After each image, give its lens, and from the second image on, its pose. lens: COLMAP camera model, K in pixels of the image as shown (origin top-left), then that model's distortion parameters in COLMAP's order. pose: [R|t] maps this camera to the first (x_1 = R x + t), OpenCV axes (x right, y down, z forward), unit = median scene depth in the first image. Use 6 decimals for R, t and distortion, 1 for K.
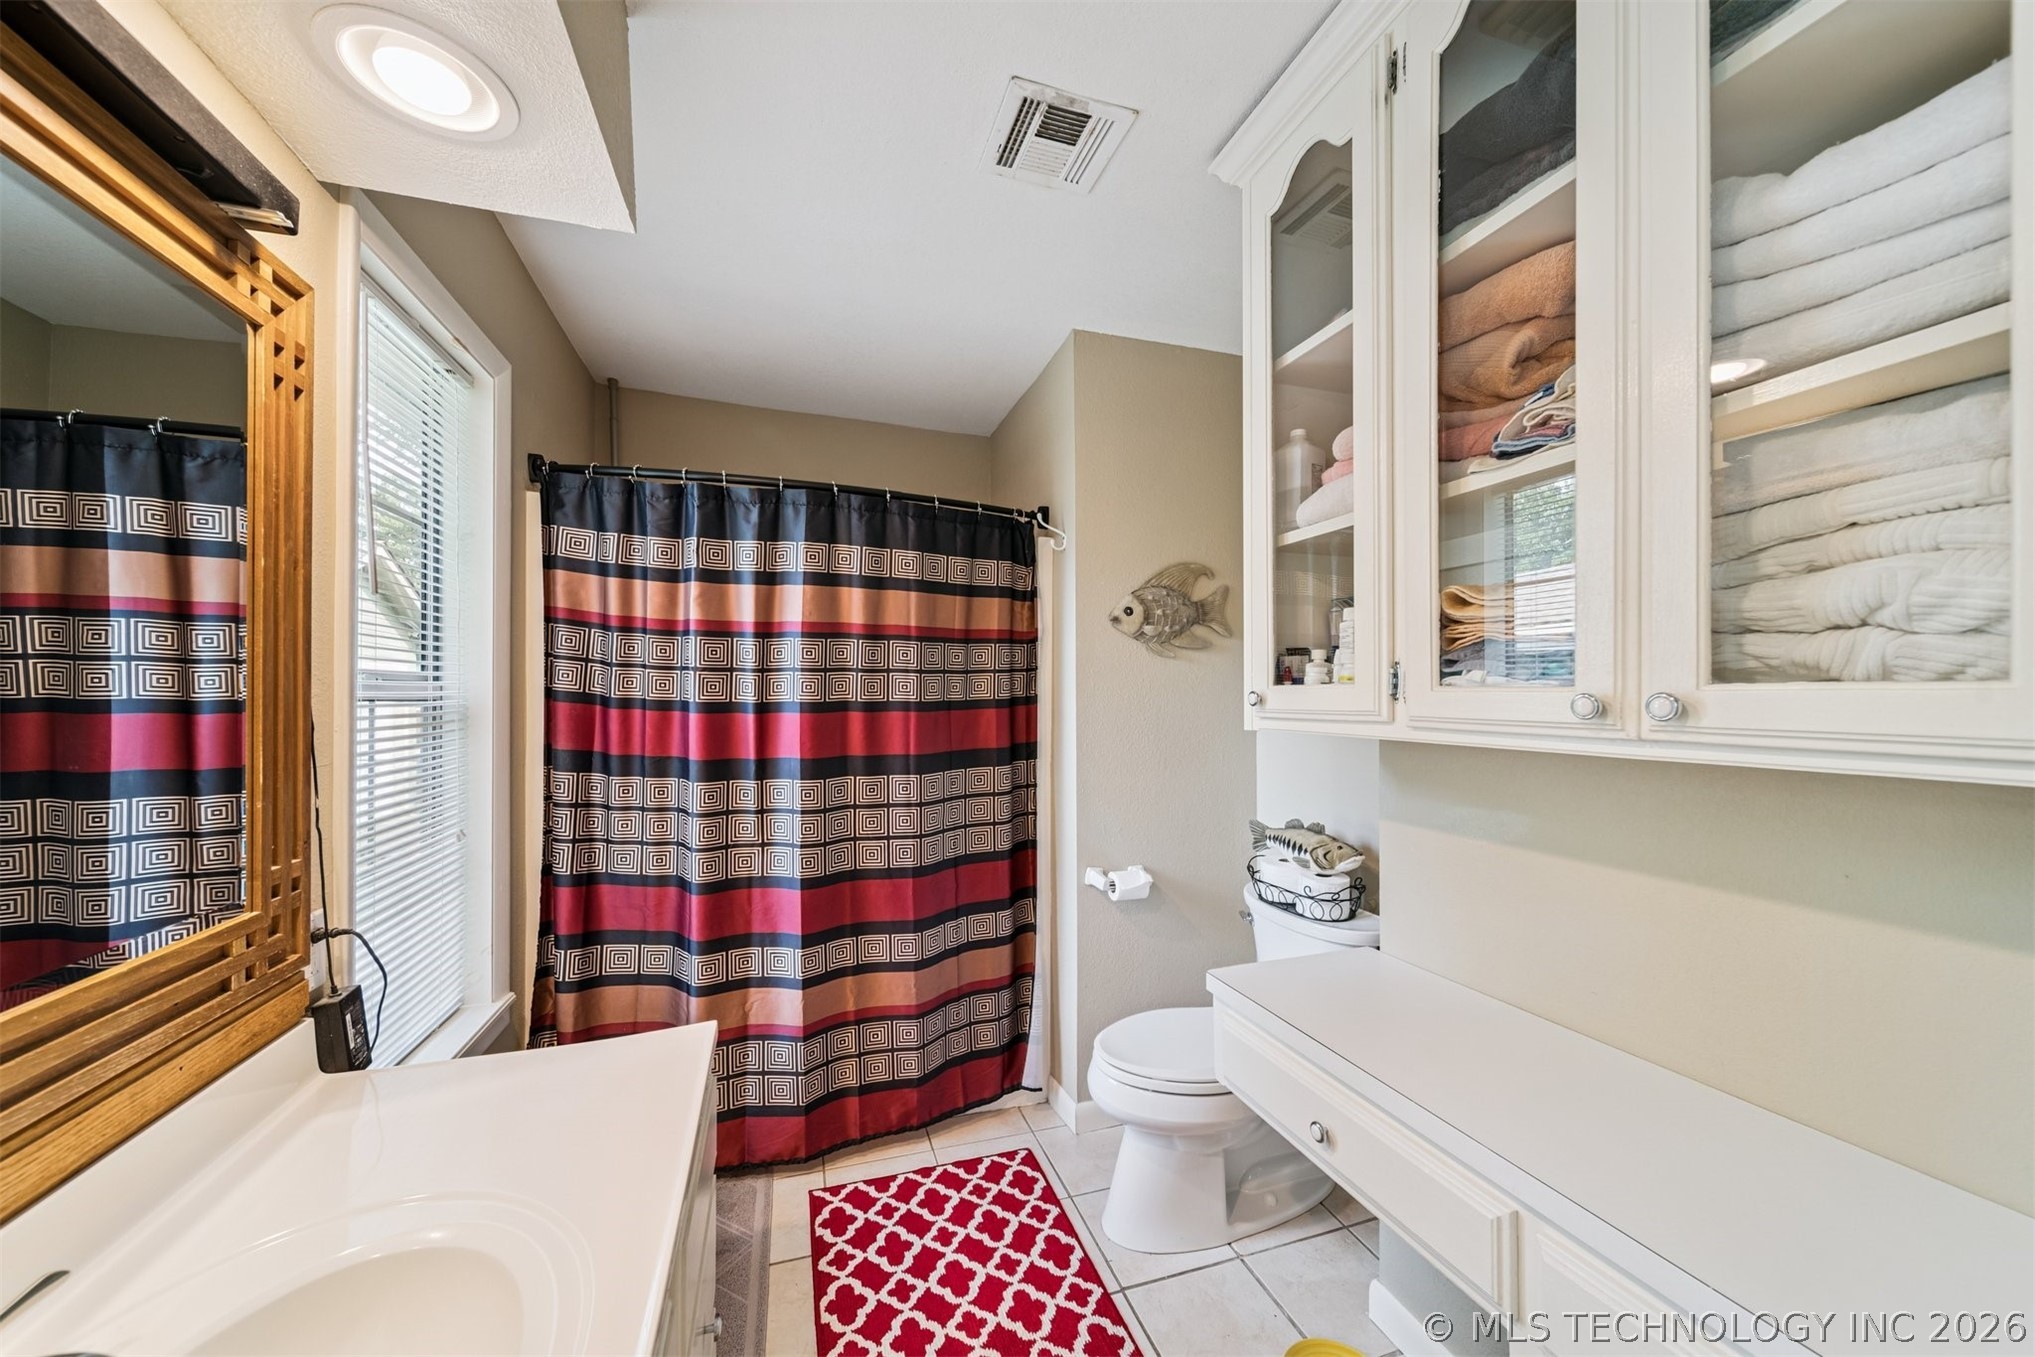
lens RADIAL K [[719.3, 0, 1026.7], [0, 719.3, 689.4], [0, 0, 1]] dist [-0.001872, -0.001560]
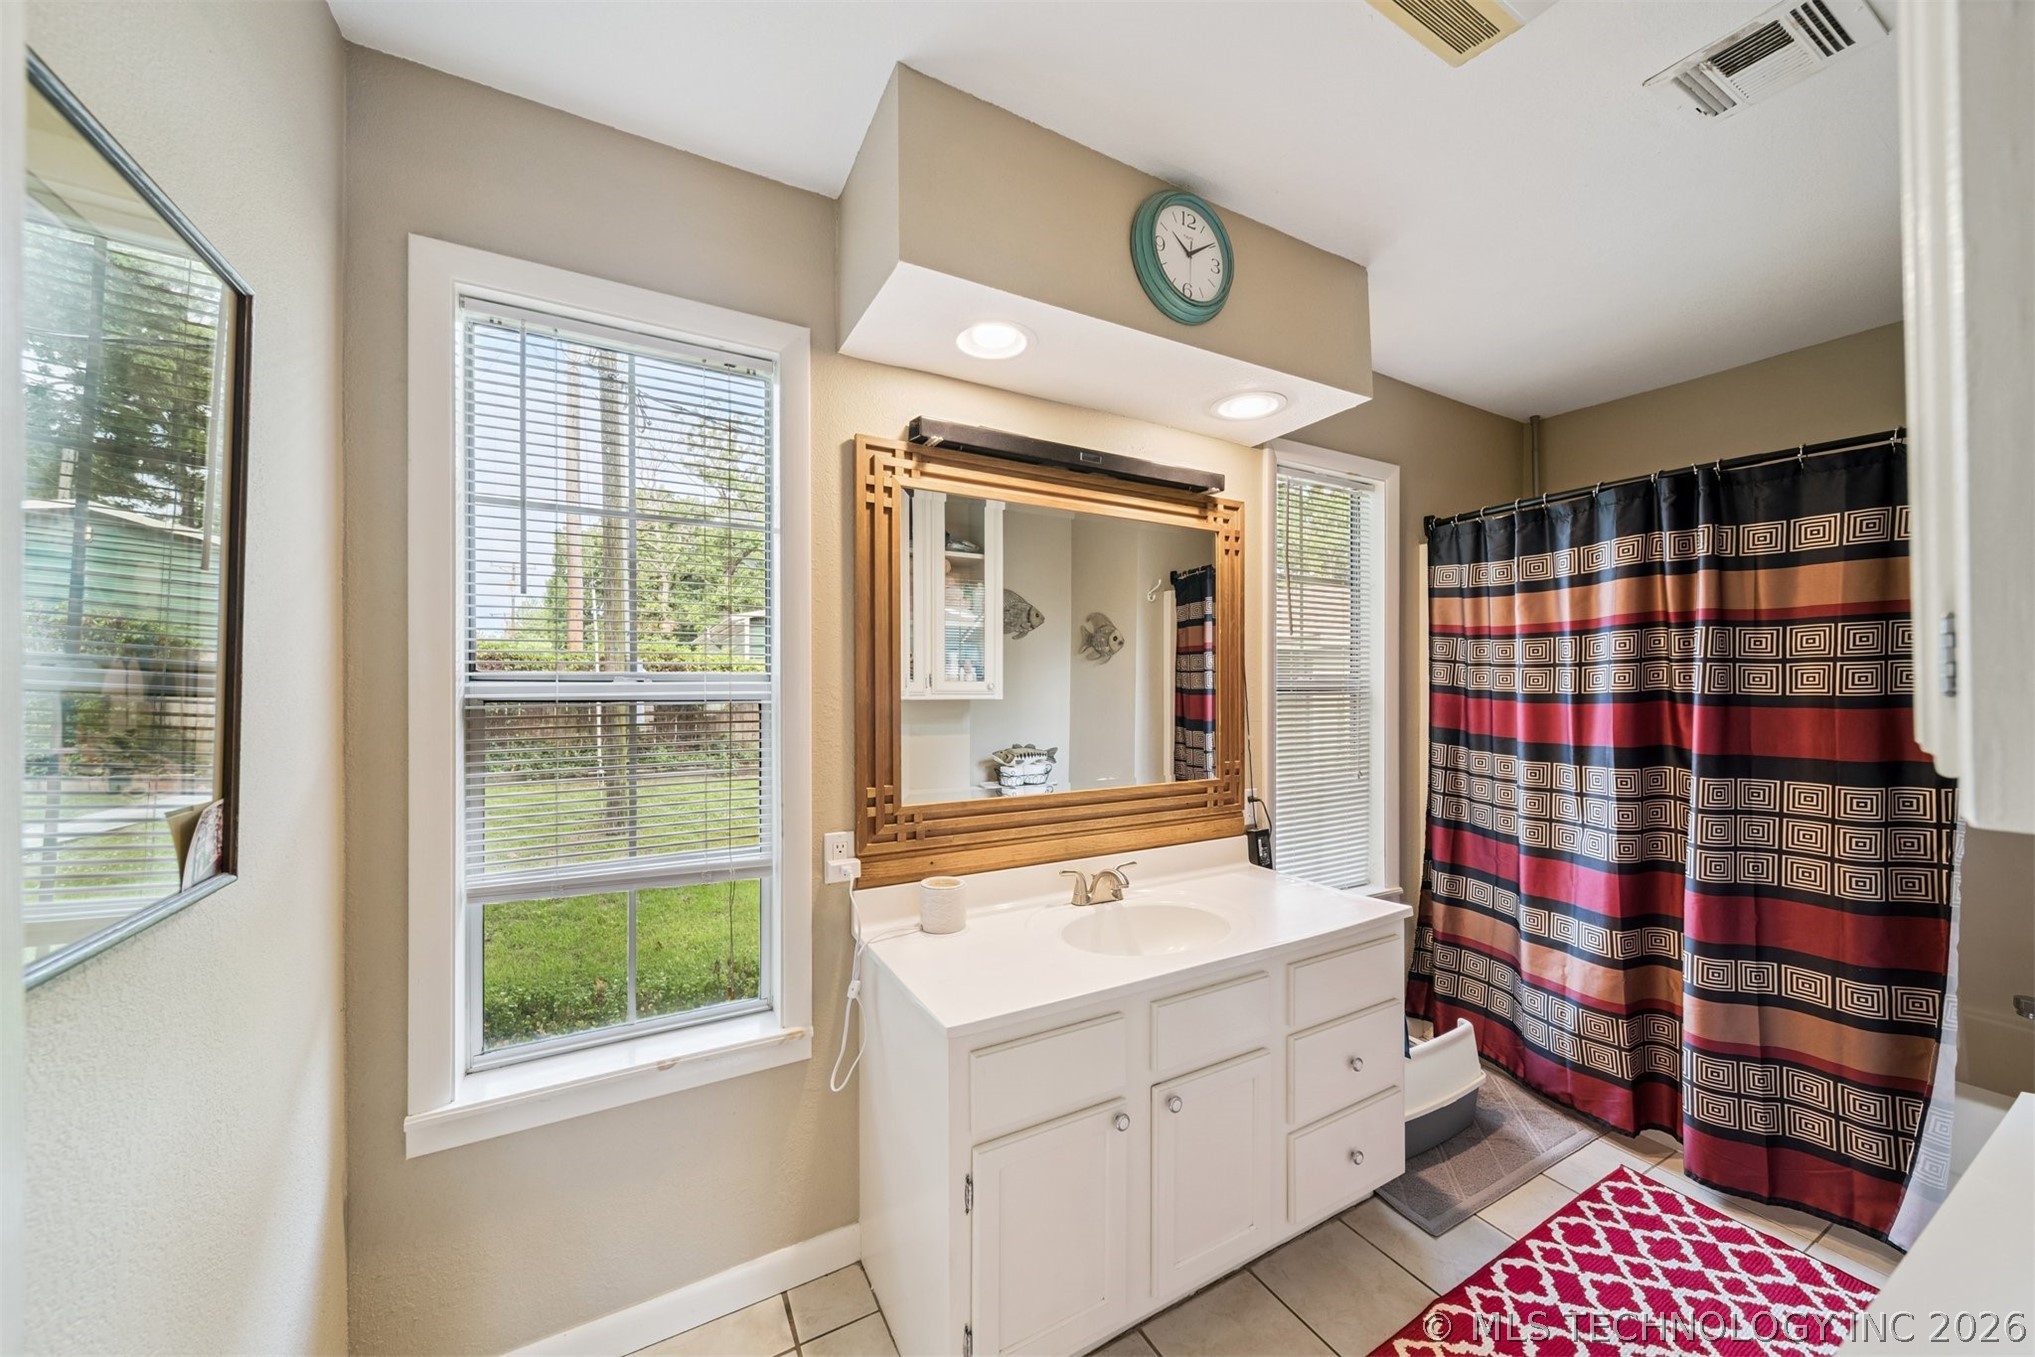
lens RADIAL K [[719.3, 0, 1020.9], [0, 719.3, 684.2], [0, 0, 1]] dist [-0.001872, -0.001560]
pose [[0.172465, -0.009171, -0.984973, 0.570526], [0.008817, 0.999931, -0.007766, 0.004209], [0.984976, -0.007345, 0.172534, -0.029676]]
